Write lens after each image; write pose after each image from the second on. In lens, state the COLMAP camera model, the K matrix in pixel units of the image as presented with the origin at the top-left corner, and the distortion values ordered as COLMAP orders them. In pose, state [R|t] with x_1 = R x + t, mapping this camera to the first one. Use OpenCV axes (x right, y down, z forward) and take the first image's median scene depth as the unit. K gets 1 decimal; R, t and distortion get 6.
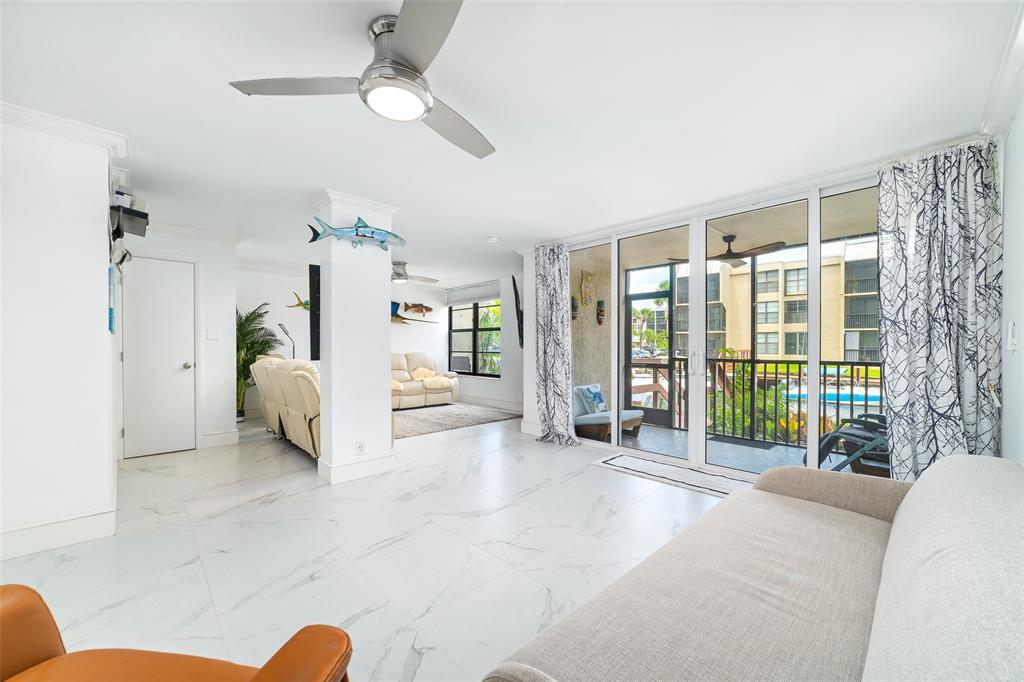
lens RADIAL K [[394.1, 0, 507.5], [0, 394.1, 346.9], [0, 0, 1]] dist [-0.036319, 0.015214]
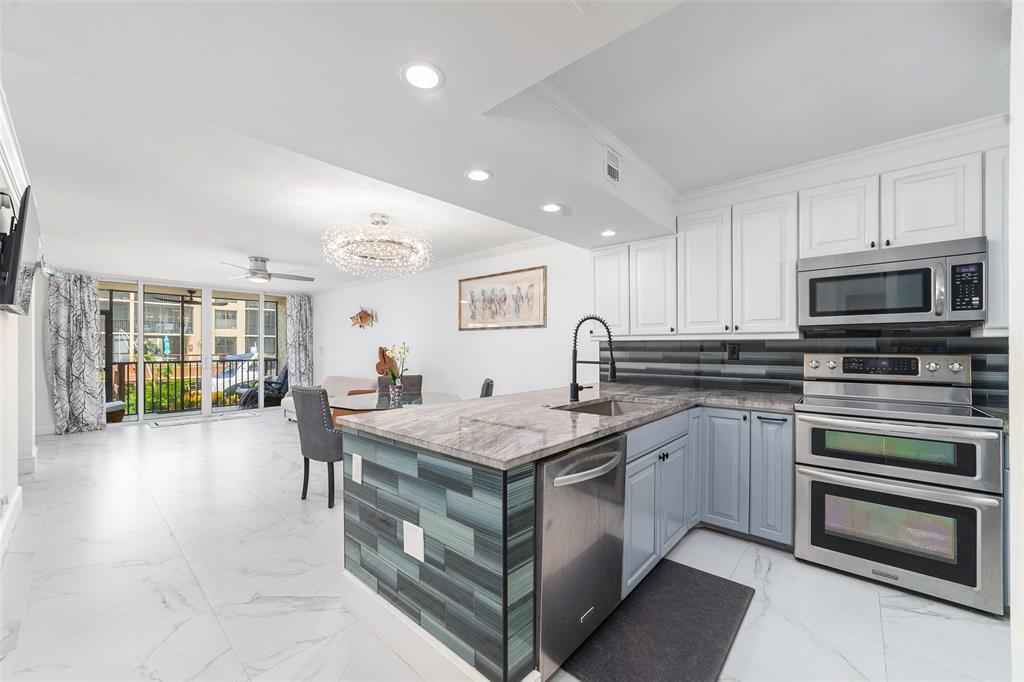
lens RADIAL K [[397.4, 0, 513.7], [0, 397.4, 344.7], [0, 0, 1]] dist [-0.009908, 0.000672]
pose [[-0.087836, 0.004892, 0.996123, -0.901565], [0.005024, 0.999977, -0.004468, -0.016612], [-0.996122, 0.004612, -0.087859, -0.194718]]
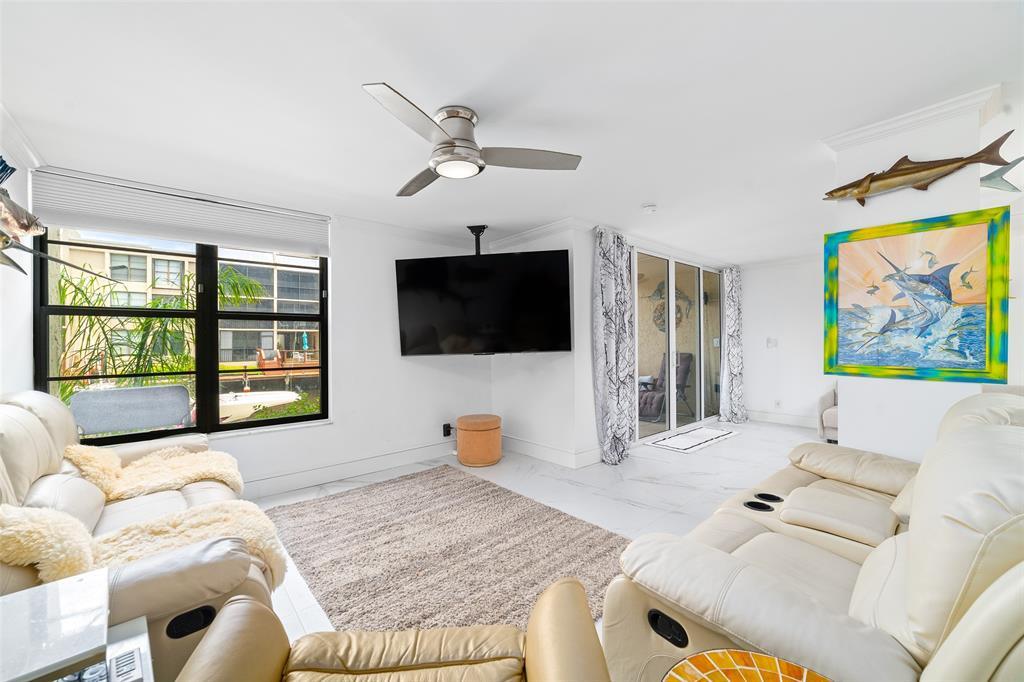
lens RADIAL K [[401.7, 0, 495.6], [0, 401.7, 344.0], [0, 0, 1]] dist [-0.002459, 0.000030]
pose [[0.070753, -0.007862, 0.997463, -0.570189], [0.013926, 0.999879, 0.006893, -0.016303], [-0.997397, 0.013403, 0.070854, 0.872865]]
